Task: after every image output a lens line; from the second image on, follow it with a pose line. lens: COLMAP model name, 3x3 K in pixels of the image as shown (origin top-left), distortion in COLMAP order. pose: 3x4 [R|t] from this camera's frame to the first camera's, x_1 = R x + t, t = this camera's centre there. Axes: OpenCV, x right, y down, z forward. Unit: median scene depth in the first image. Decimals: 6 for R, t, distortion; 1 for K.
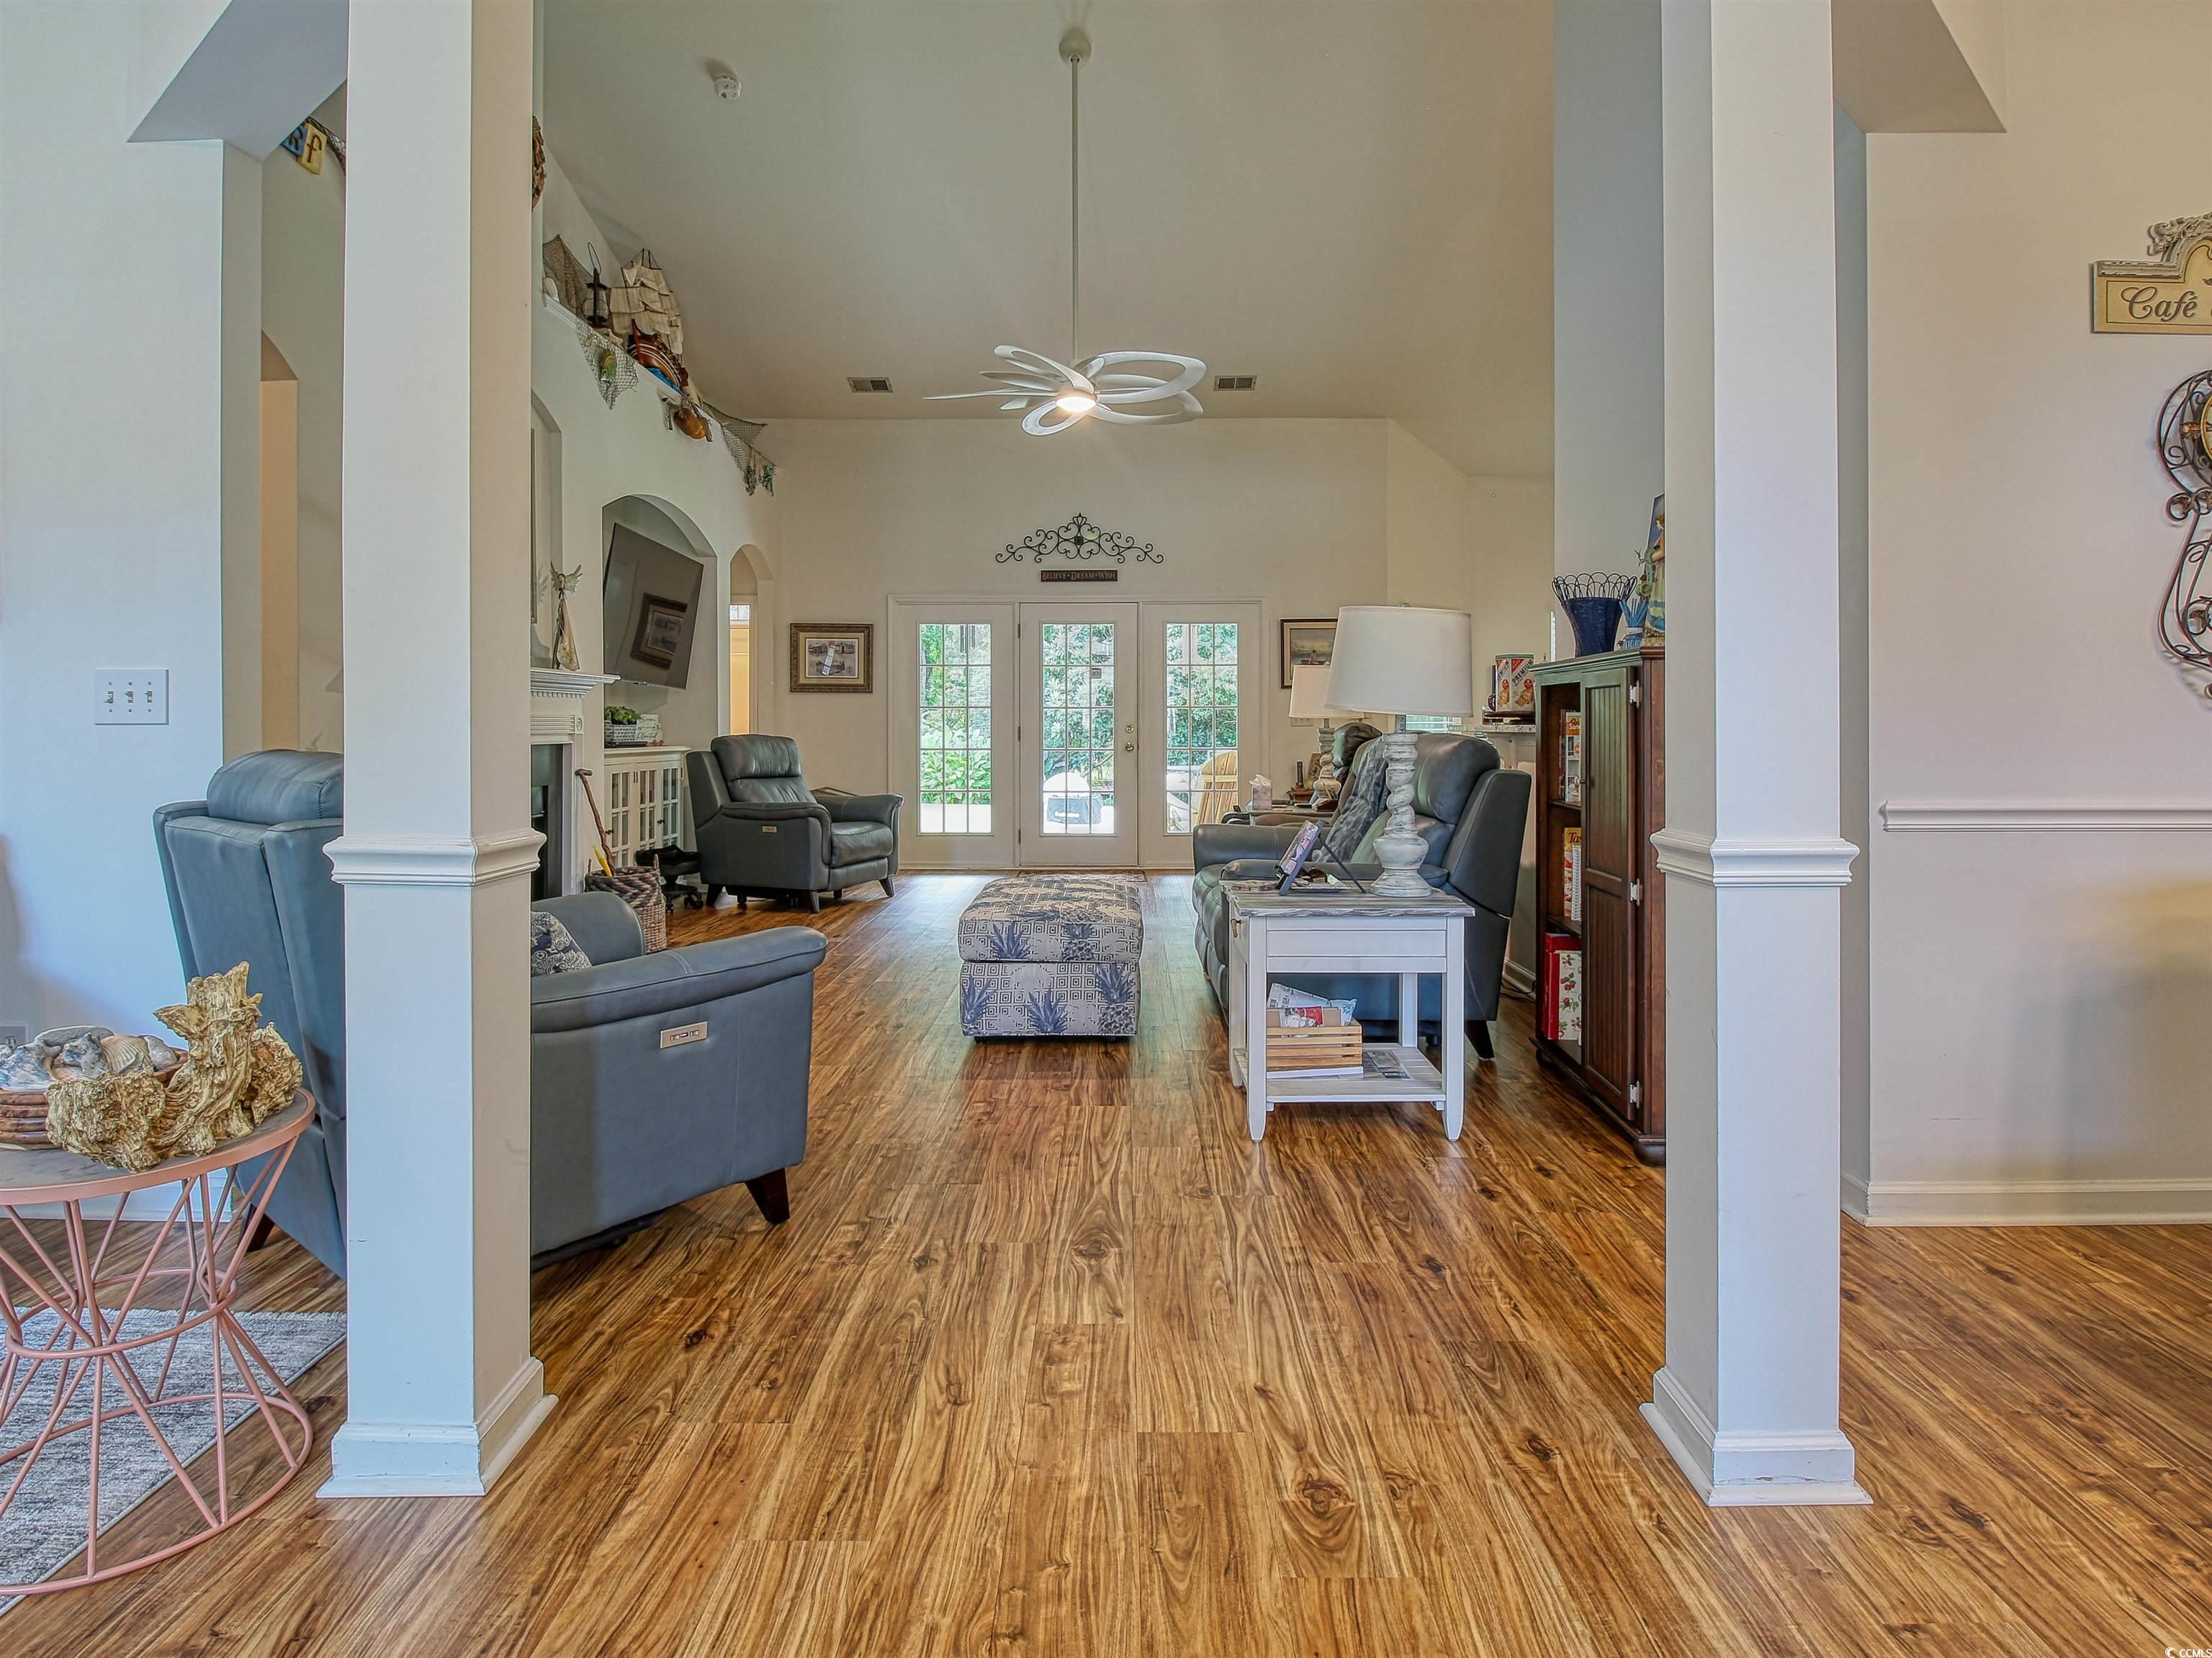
lens RADIAL K [[1160.9, 0, 1104.2], [0, 1160.9, 753.8], [0, 0, 1]] dist [0.001210, -0.014943]
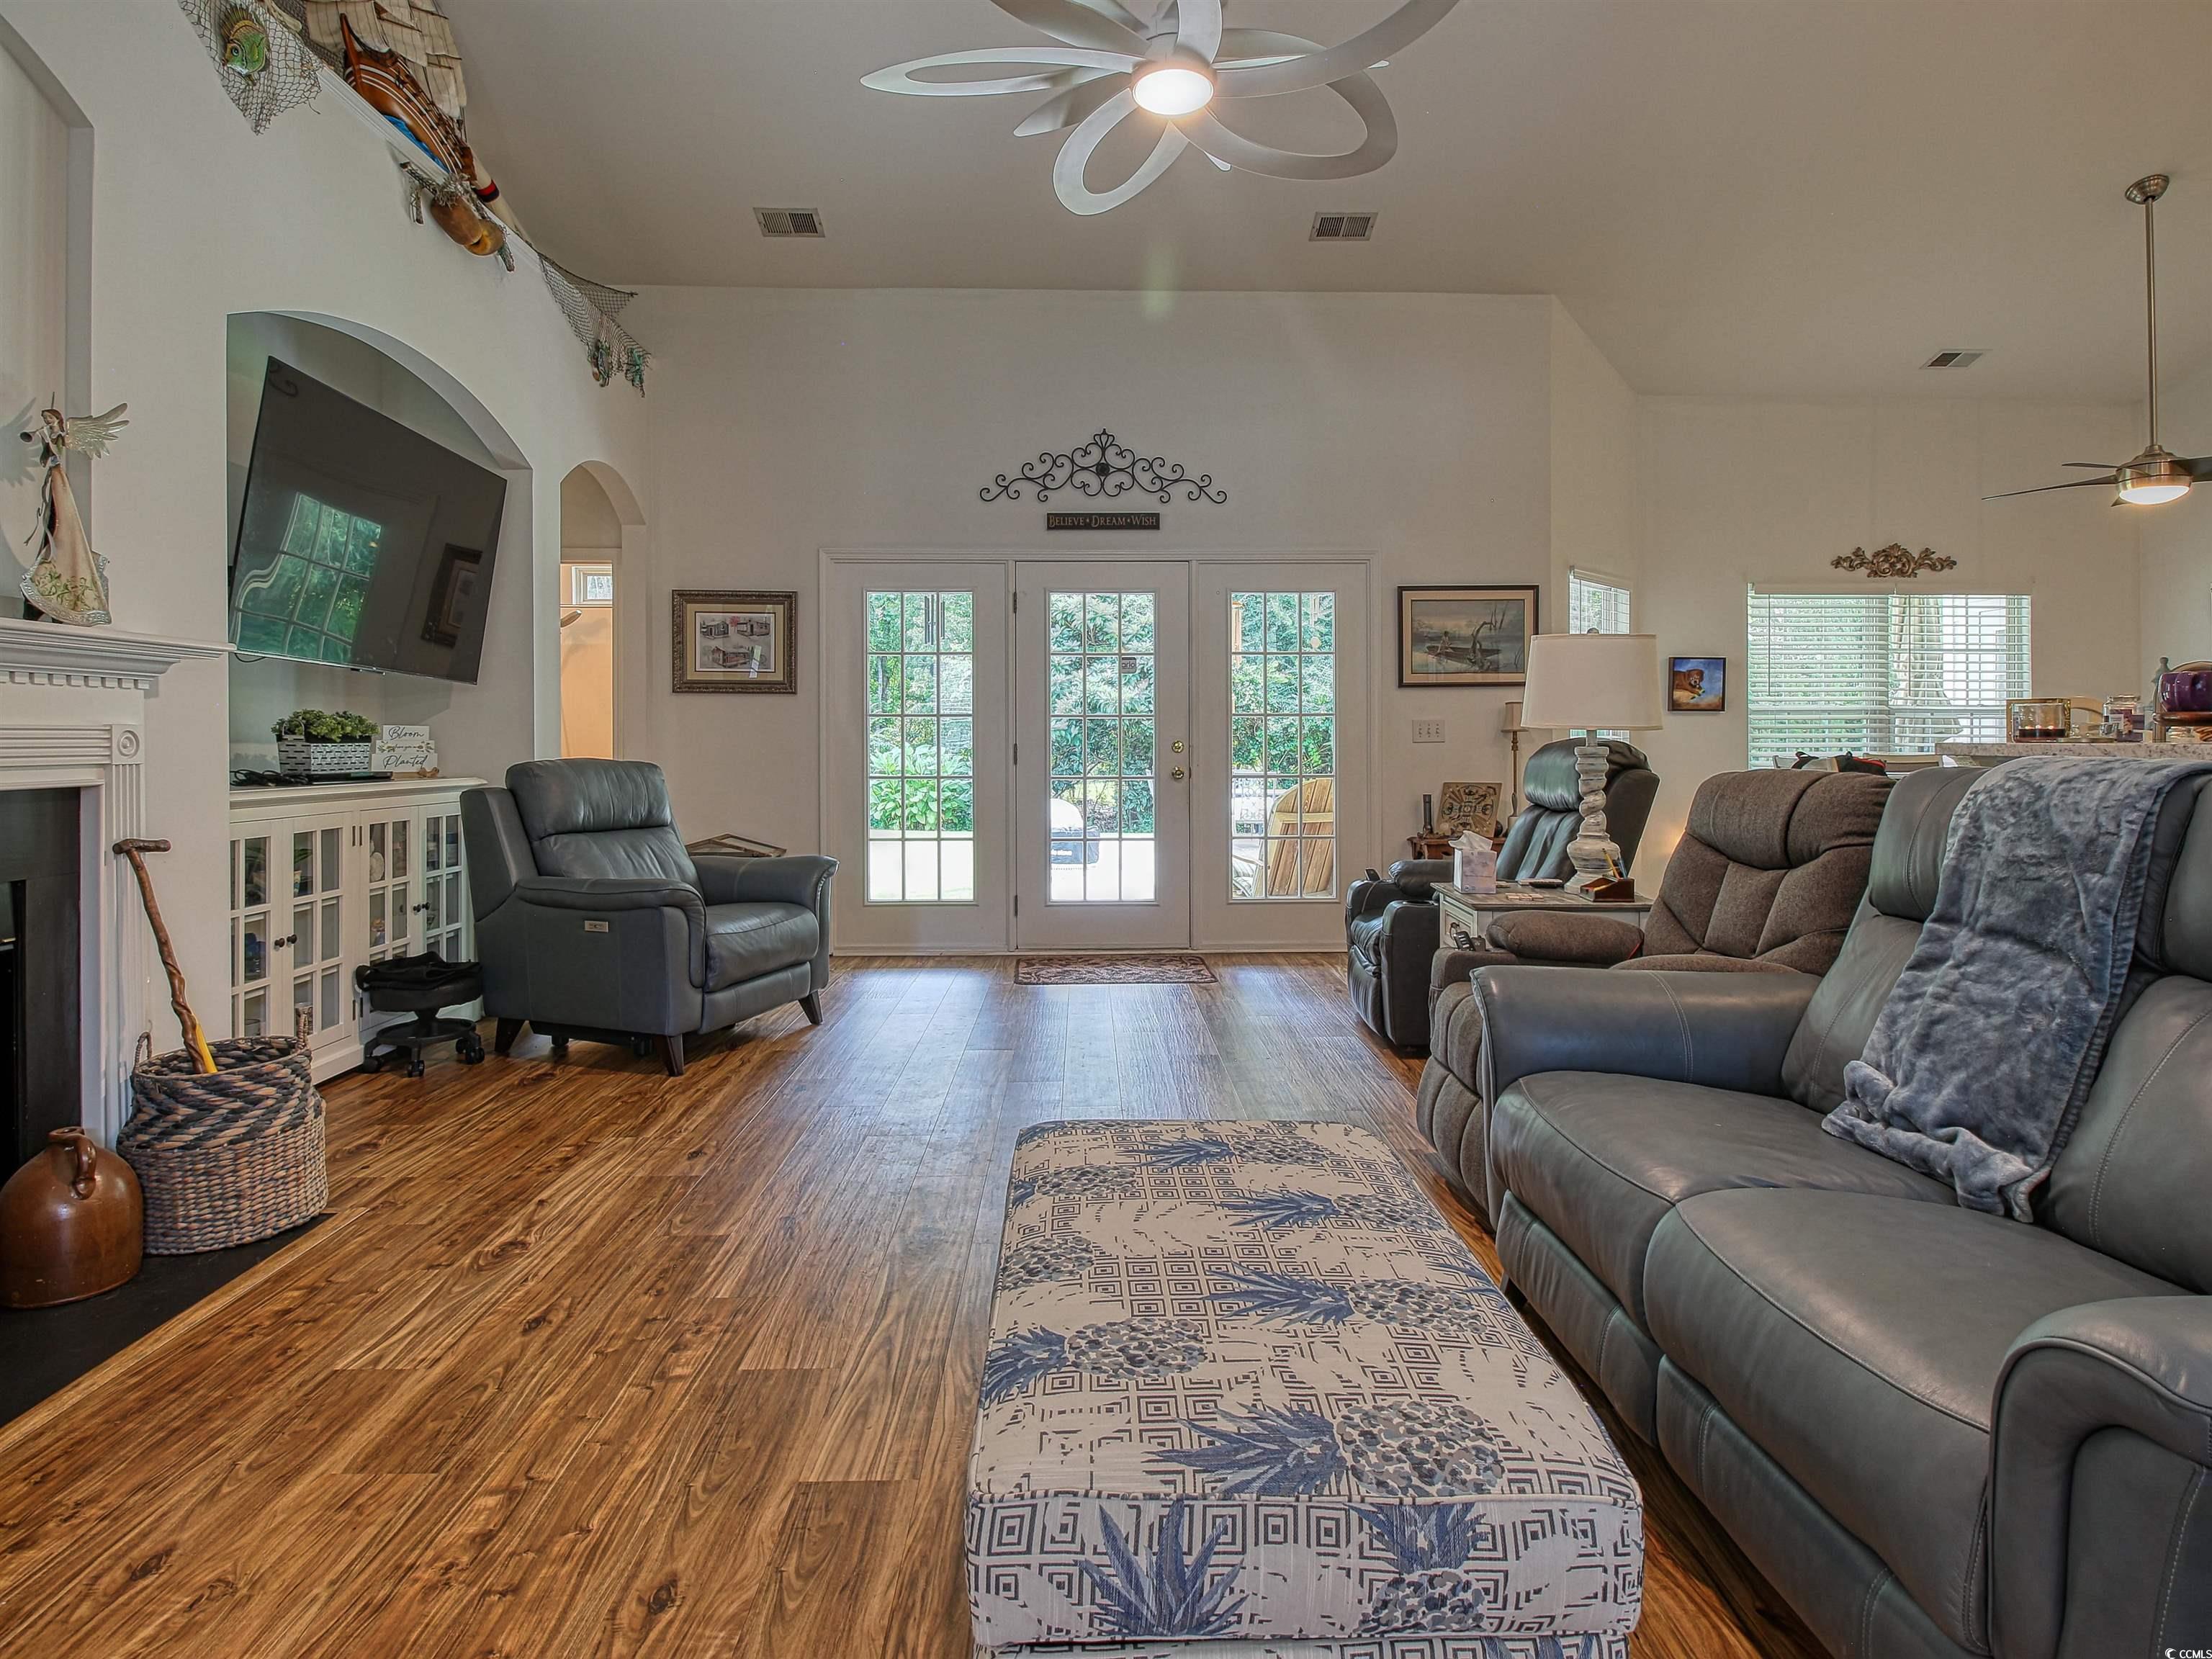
lens RADIAL K [[1190.3, 0, 1117.8], [0, 1190.3, 771.7], [0, 0, 1]] dist [-0.017286, -0.000397]
pose [[0.999138, -0.002811, 0.041419, -0.048107], [0.002709, 0.999993, 0.002537, -0.009756], [-0.041426, -0.002423, 0.999139, 0.345692]]
